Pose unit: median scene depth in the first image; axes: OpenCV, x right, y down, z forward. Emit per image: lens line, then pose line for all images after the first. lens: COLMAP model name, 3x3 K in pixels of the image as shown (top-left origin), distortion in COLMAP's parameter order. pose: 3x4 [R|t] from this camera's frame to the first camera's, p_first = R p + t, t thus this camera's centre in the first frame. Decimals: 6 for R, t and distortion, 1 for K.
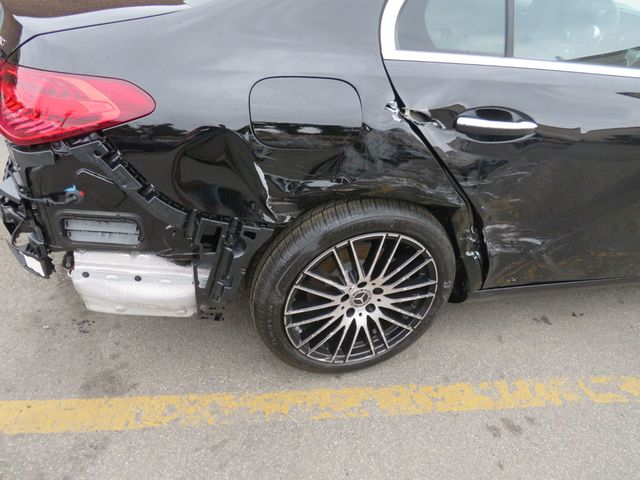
lens RADIAL K [[465.1, 0, 317.0], [0, 465.1, 240.3], [0, 0, 1]] dist [-0.035555, 0.003294]
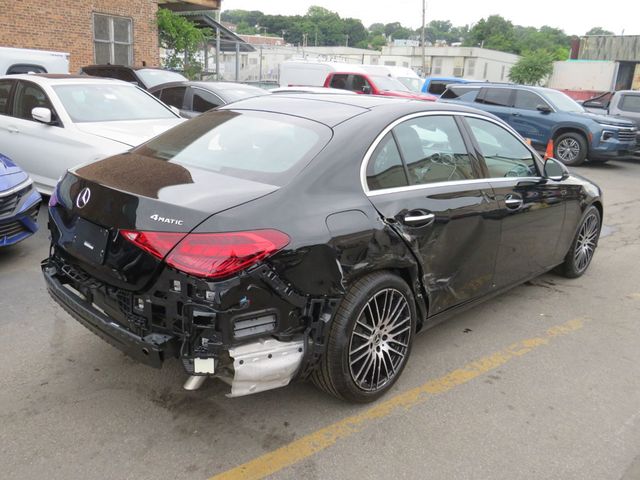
lens RADIAL K [[547.2, 0, 313.0], [0, 547.2, 241.5], [0, 0, 1]] dist [-0.054825, 0.022643]
pose [[0.857068, -0.204626, 0.472825, -1.019880], [0.342021, 0.912324, -0.225136, 0.187647], [-0.385301, 0.354673, 0.851910, -0.689574]]
